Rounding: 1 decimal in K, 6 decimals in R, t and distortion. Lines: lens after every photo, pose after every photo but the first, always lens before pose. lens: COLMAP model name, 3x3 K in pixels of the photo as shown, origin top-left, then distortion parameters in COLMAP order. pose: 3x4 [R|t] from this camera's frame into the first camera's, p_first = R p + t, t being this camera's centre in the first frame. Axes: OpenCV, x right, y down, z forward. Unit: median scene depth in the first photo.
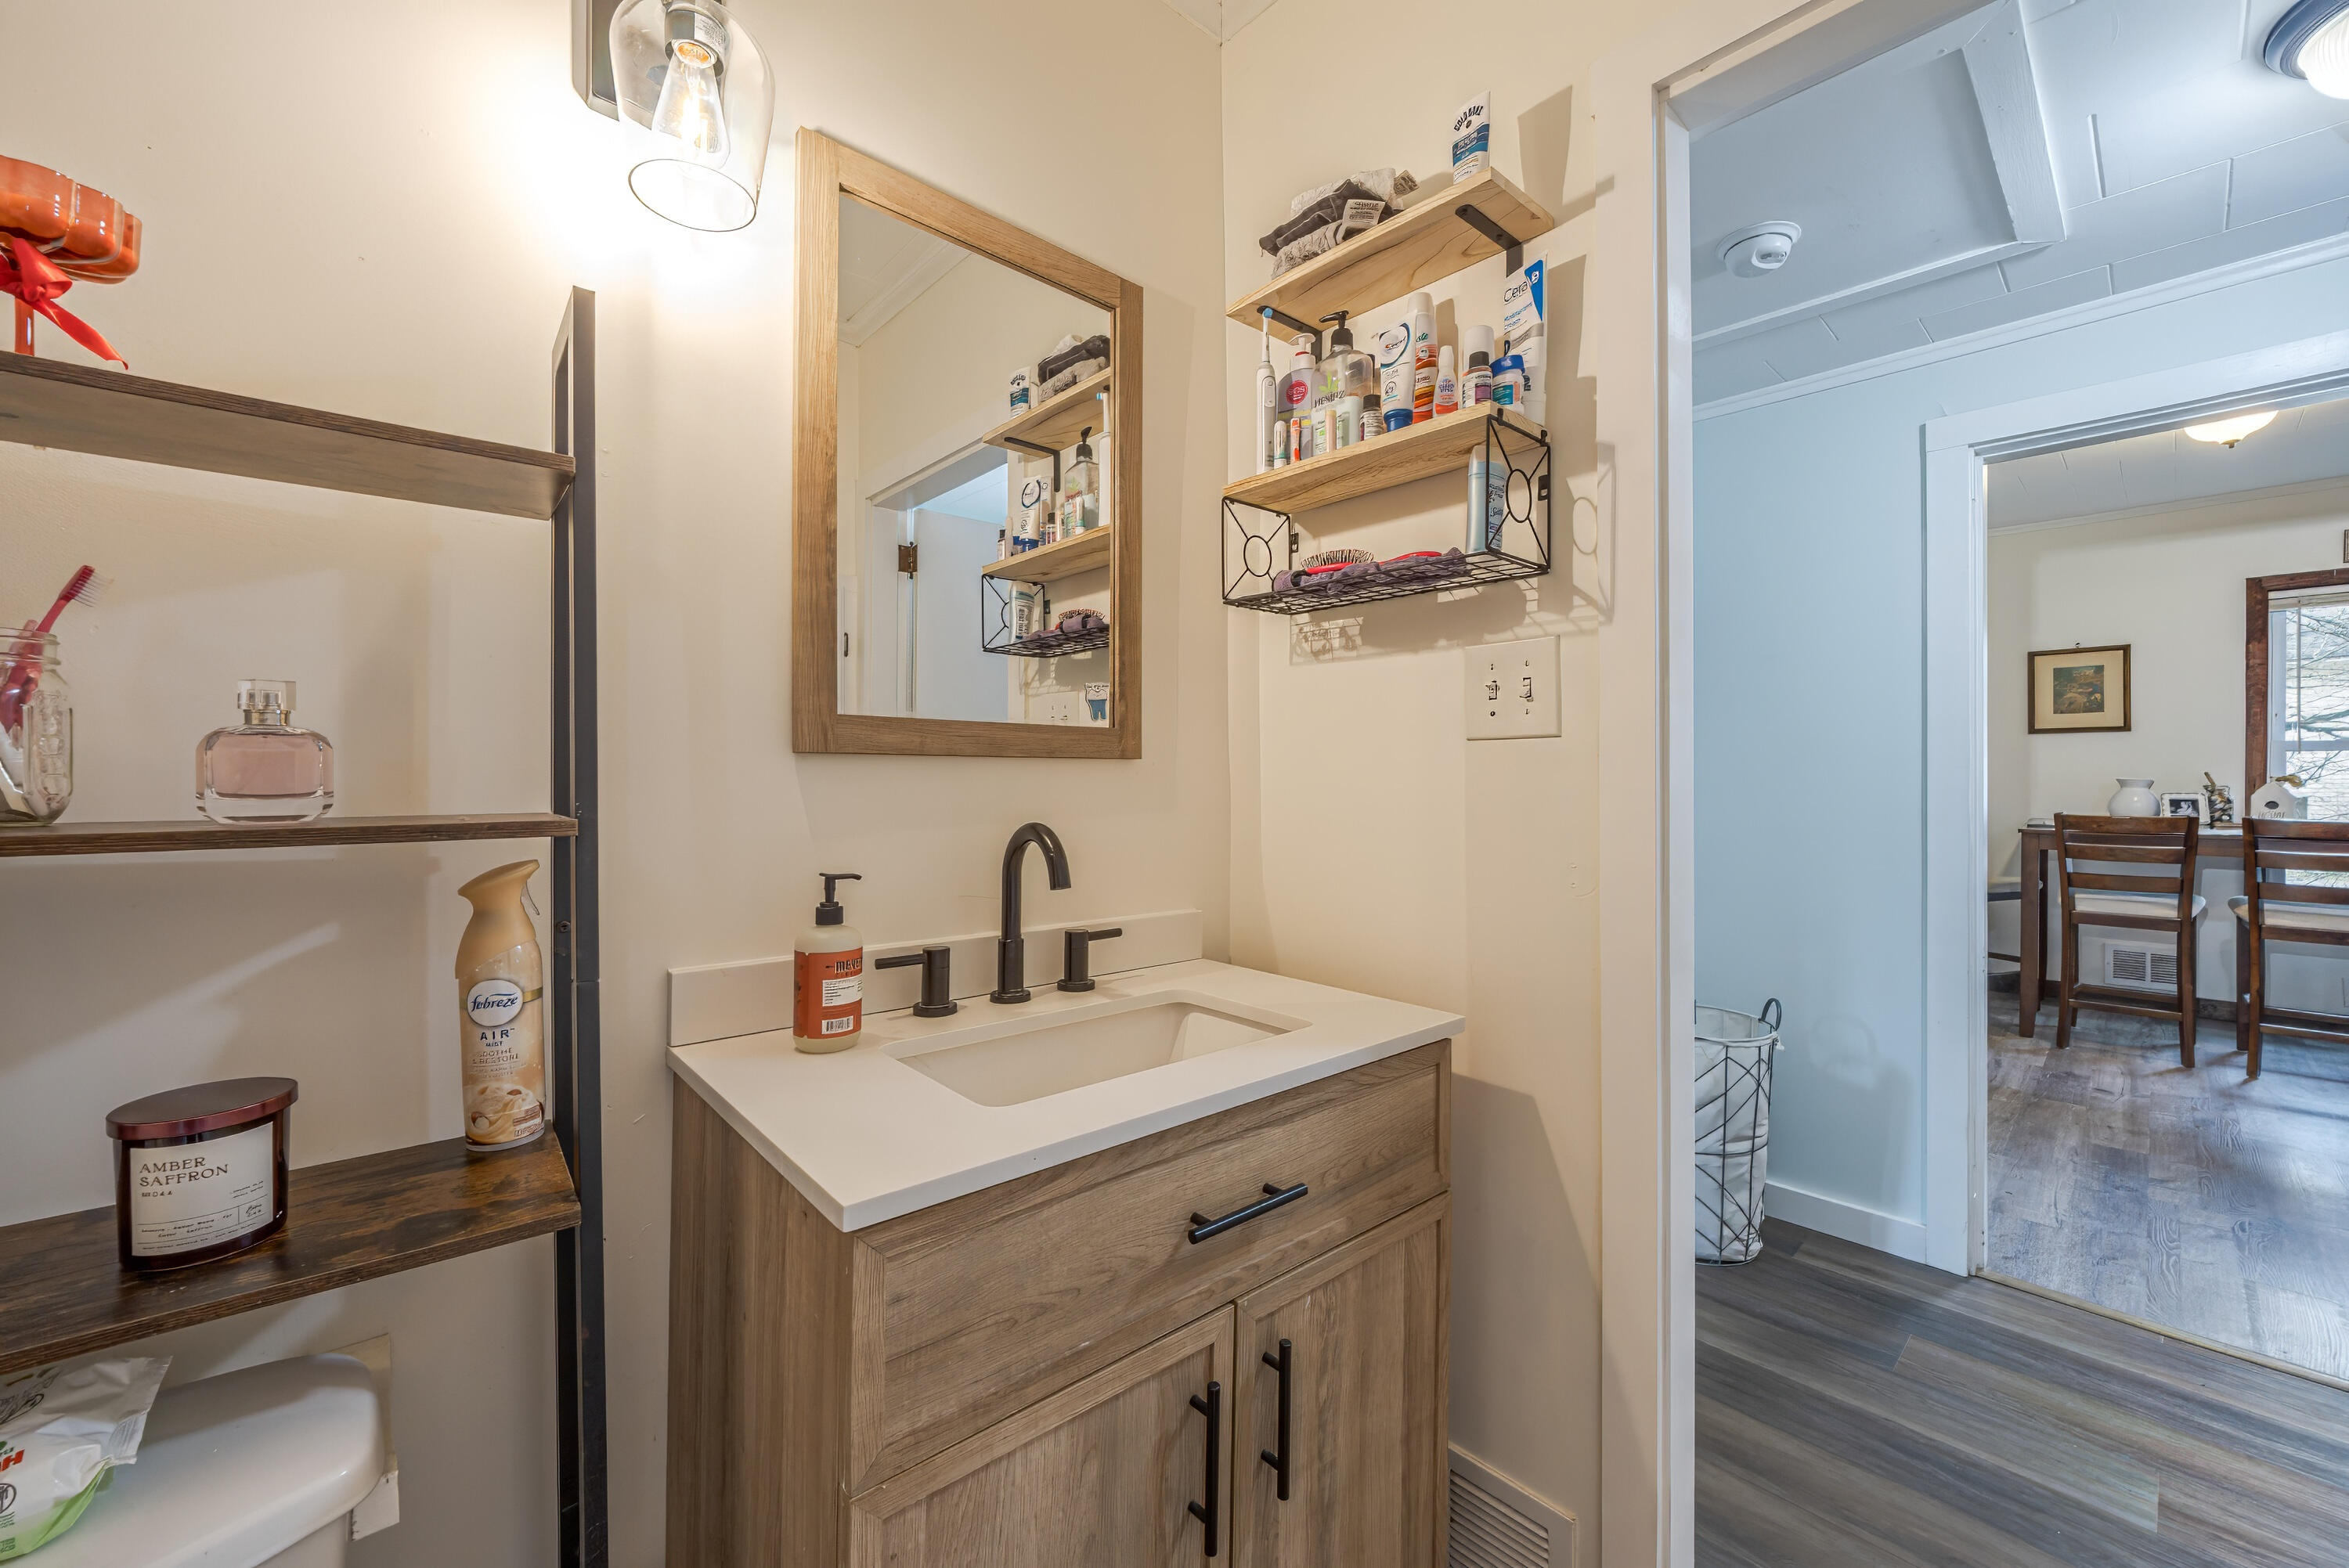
lens RADIAL K [[919.3, 0, 1182.5], [0, 919.3, 775.3], [0, 0, 1]] dist [-0.003951, -0.000261]
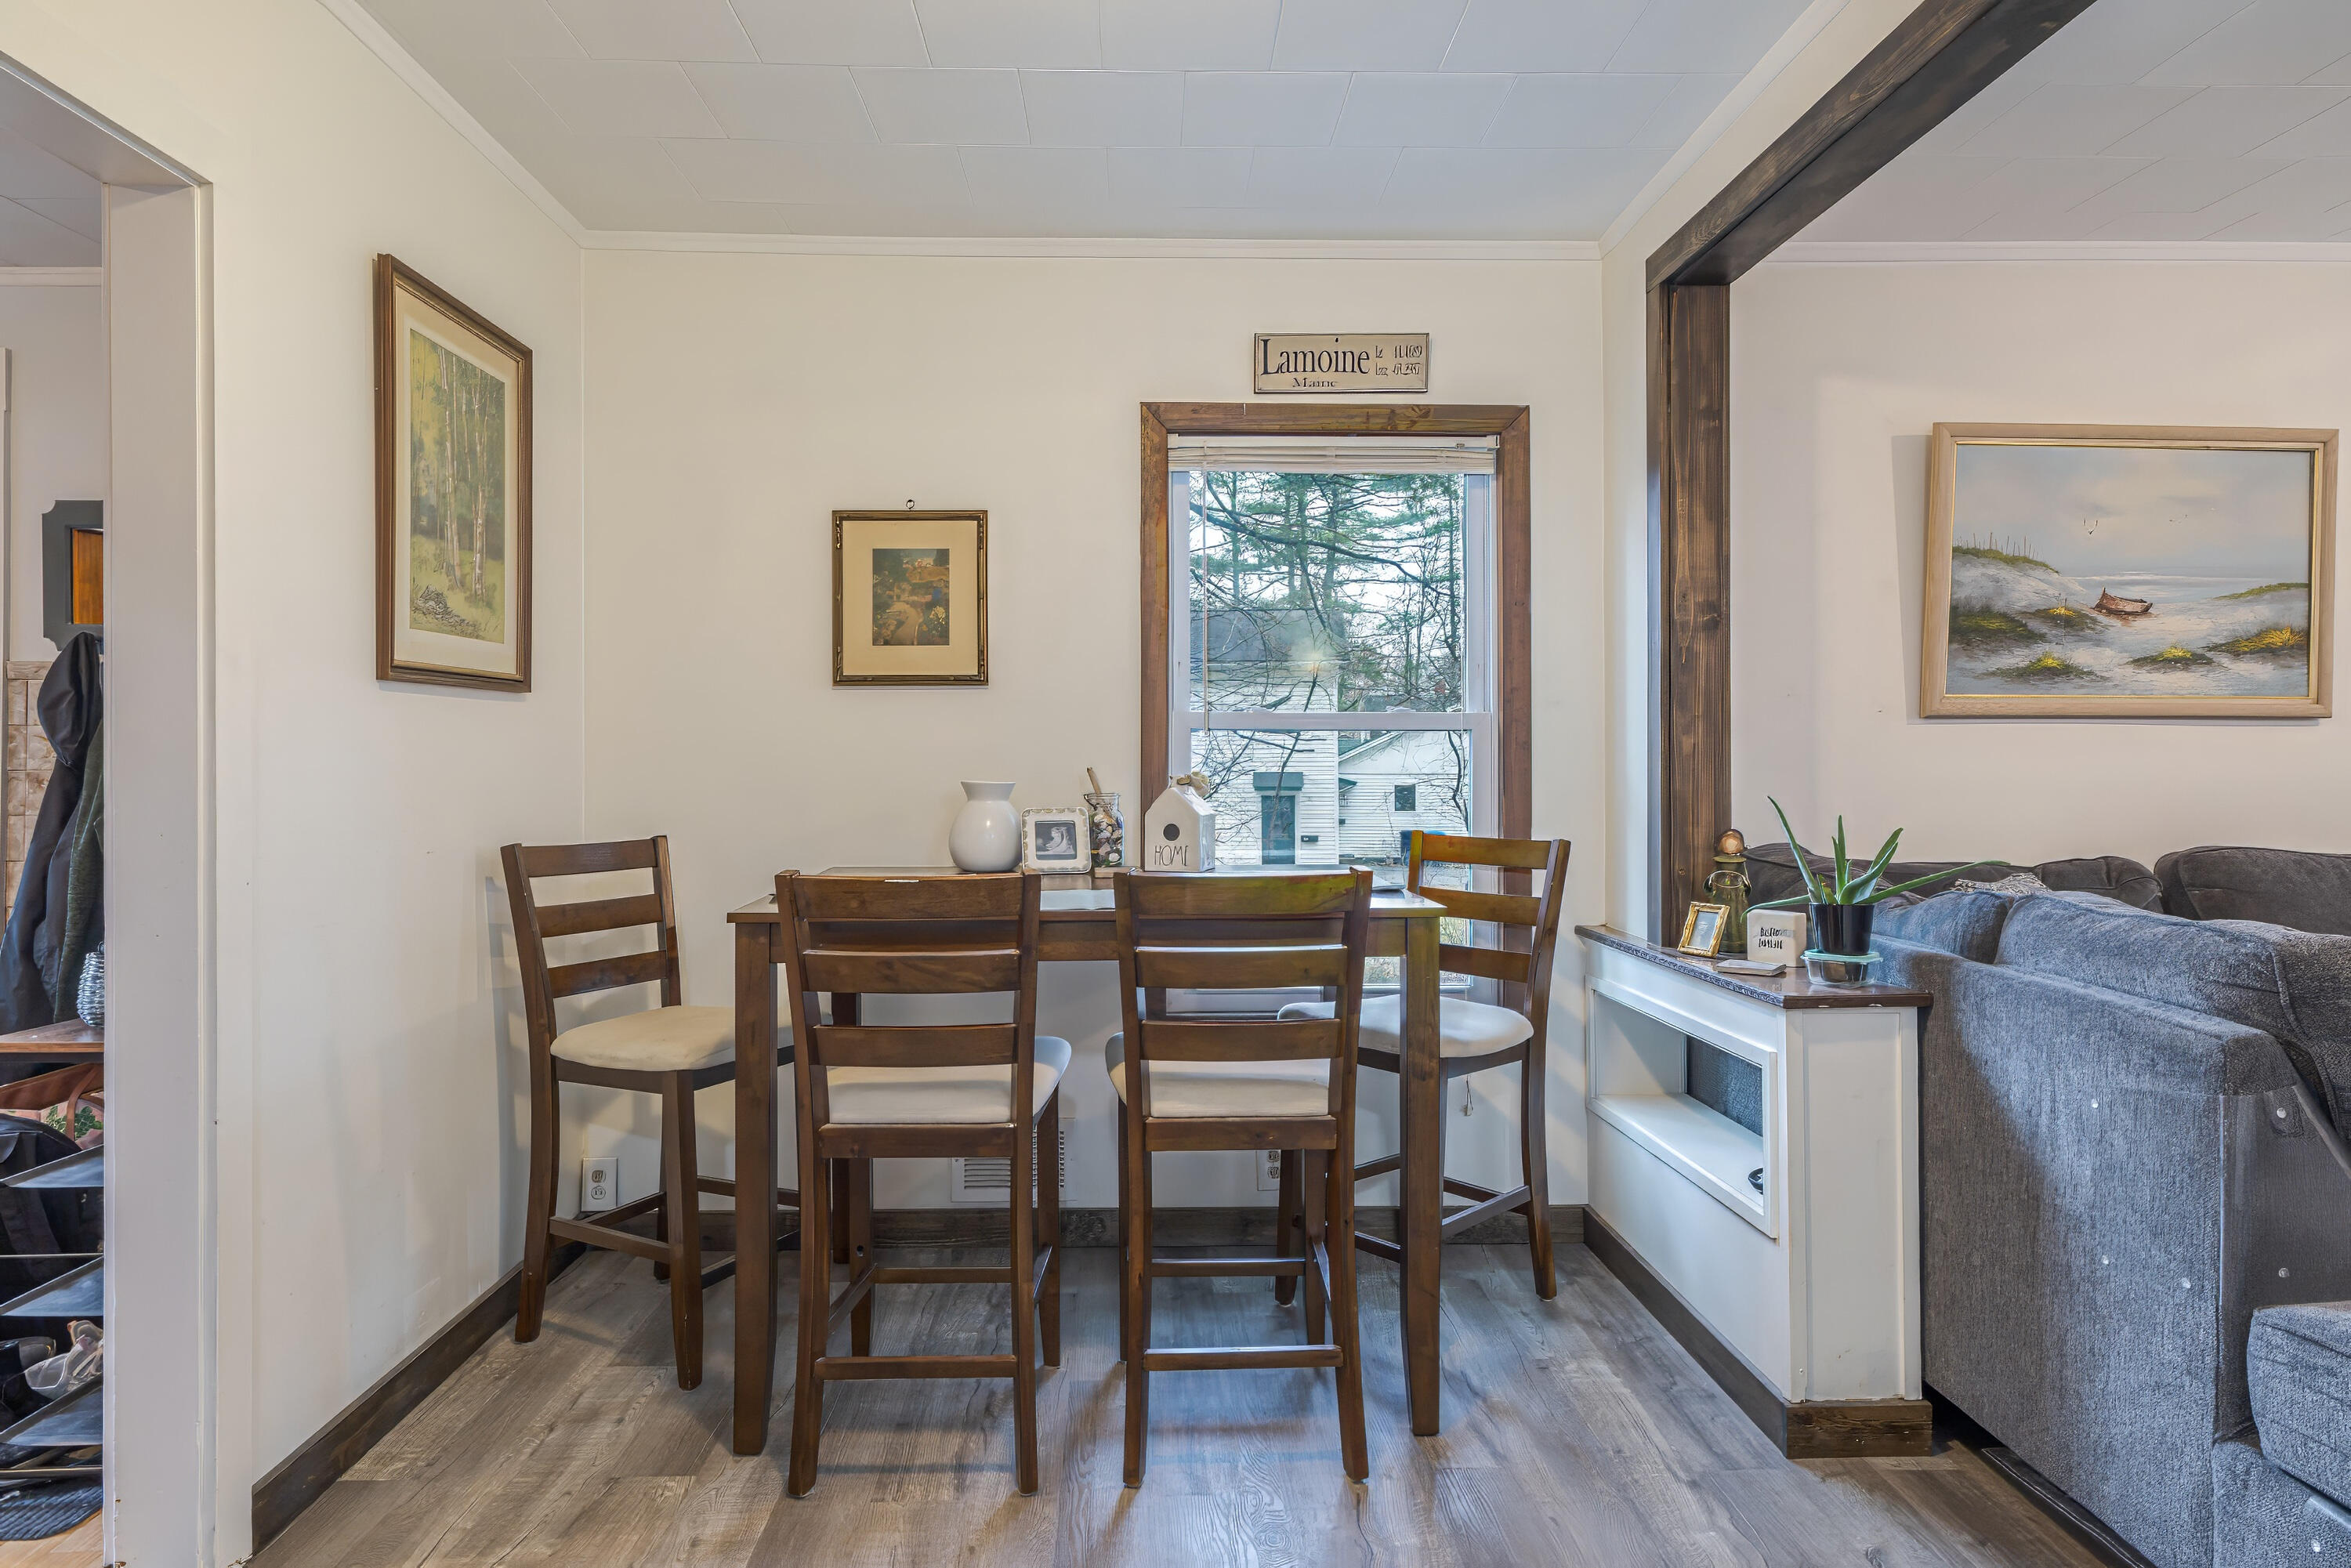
lens RADIAL K [[1347.7, 0, 1174.3], [0, 1347.7, 781.1], [0, 0, 1]] dist [-0.000849, -0.000137]
pose [[0.655967, 0.000895, 0.754789, 0.588715], [0.000900, 0.999998, -0.001968, 0.005372], [-0.754789, 0.001970, 0.655965, 0.474727]]
